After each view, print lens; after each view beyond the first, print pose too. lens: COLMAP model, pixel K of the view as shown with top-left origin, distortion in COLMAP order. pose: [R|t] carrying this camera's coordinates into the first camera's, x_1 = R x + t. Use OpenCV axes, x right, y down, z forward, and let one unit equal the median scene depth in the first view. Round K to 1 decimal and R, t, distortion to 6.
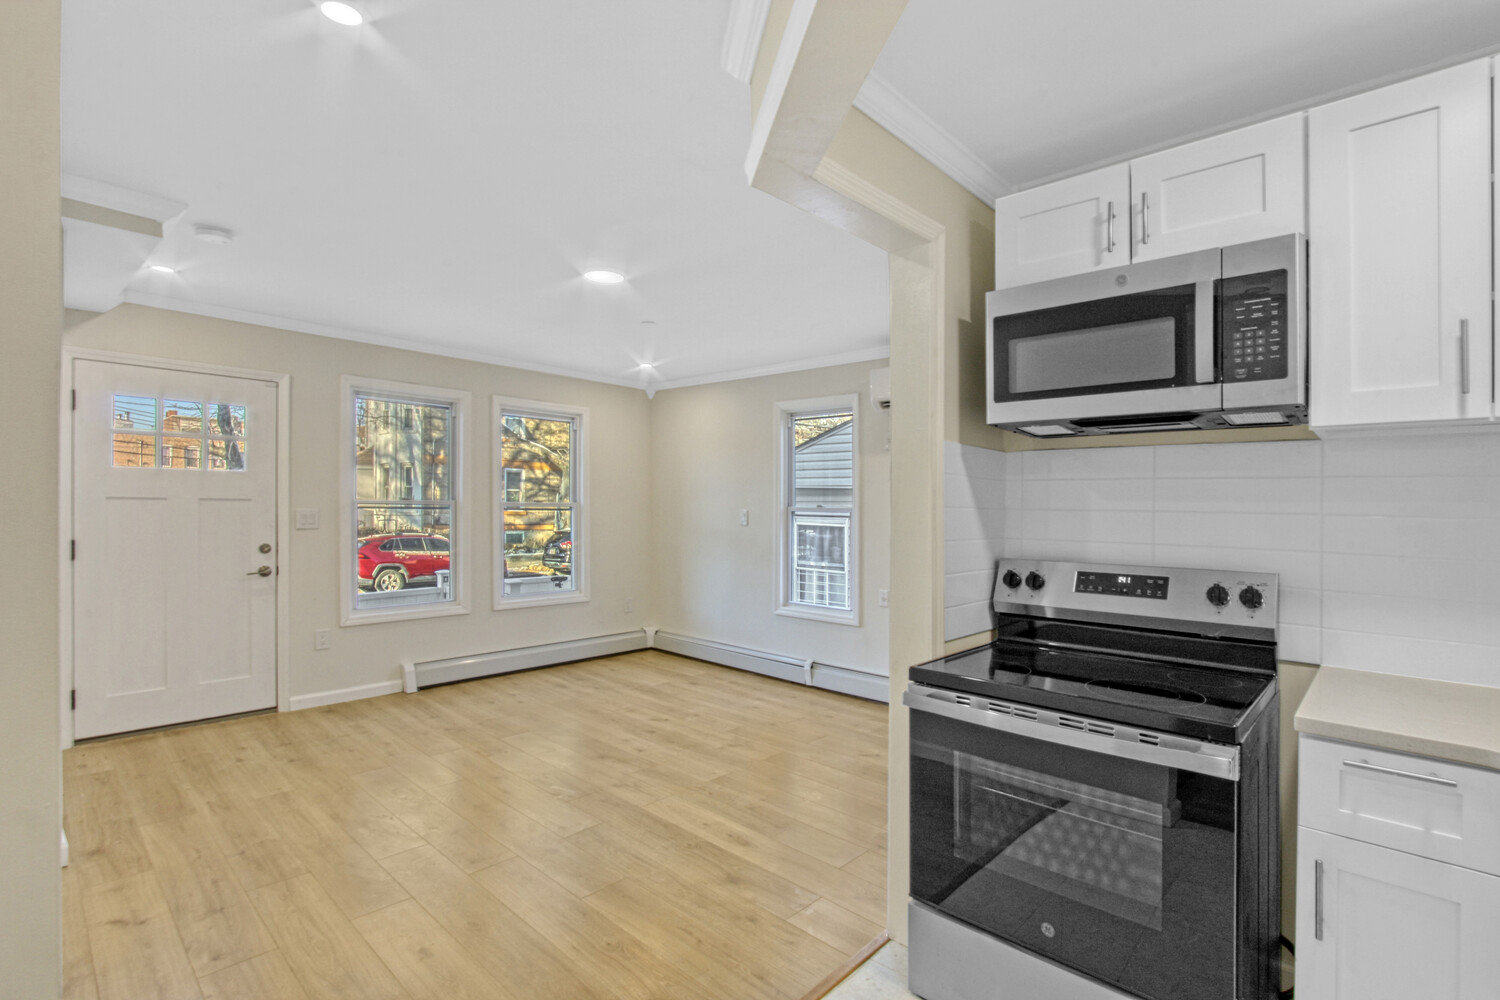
lens RADIAL K [[658.3, 0, 774.2], [0, 658.3, 499.8], [0, 0, 1]] dist [-0.001830, 0.000234]
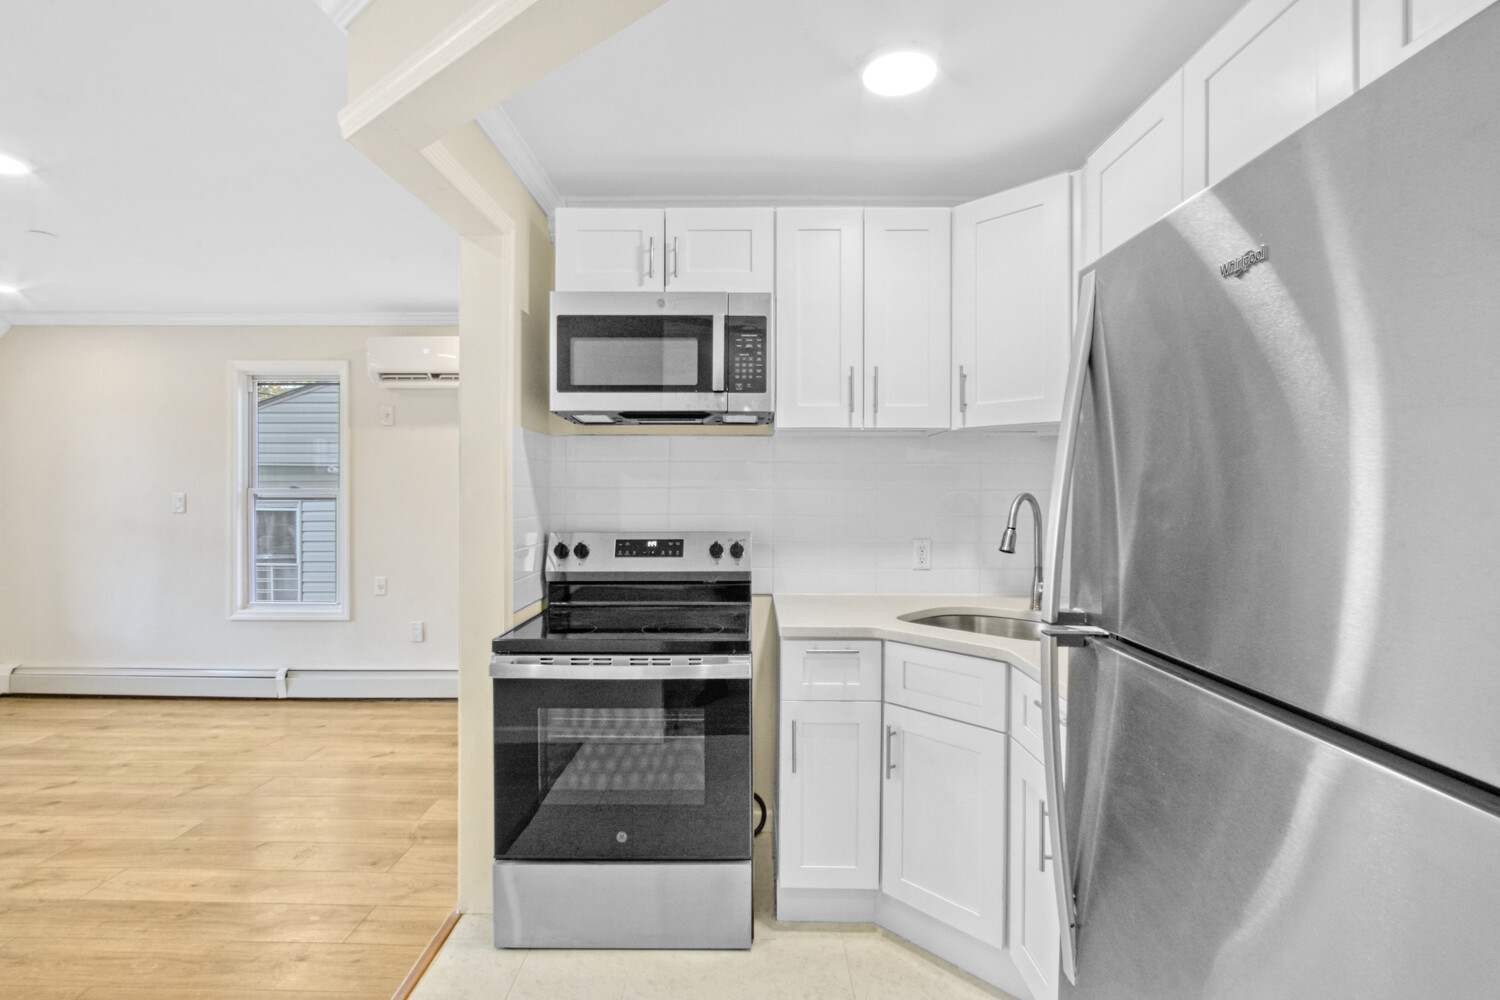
lens RADIAL K [[673.5, 0, 696.8], [0, 673.5, 482.6], [0, 0, 1]] dist [0.000723, 0.000434]
pose [[0.778473, -0.007940, 0.627628, -0.131065], [0.004084, 0.999963, 0.007586, -0.001461], [-0.627665, -0.003342, 0.778477, -0.021655]]
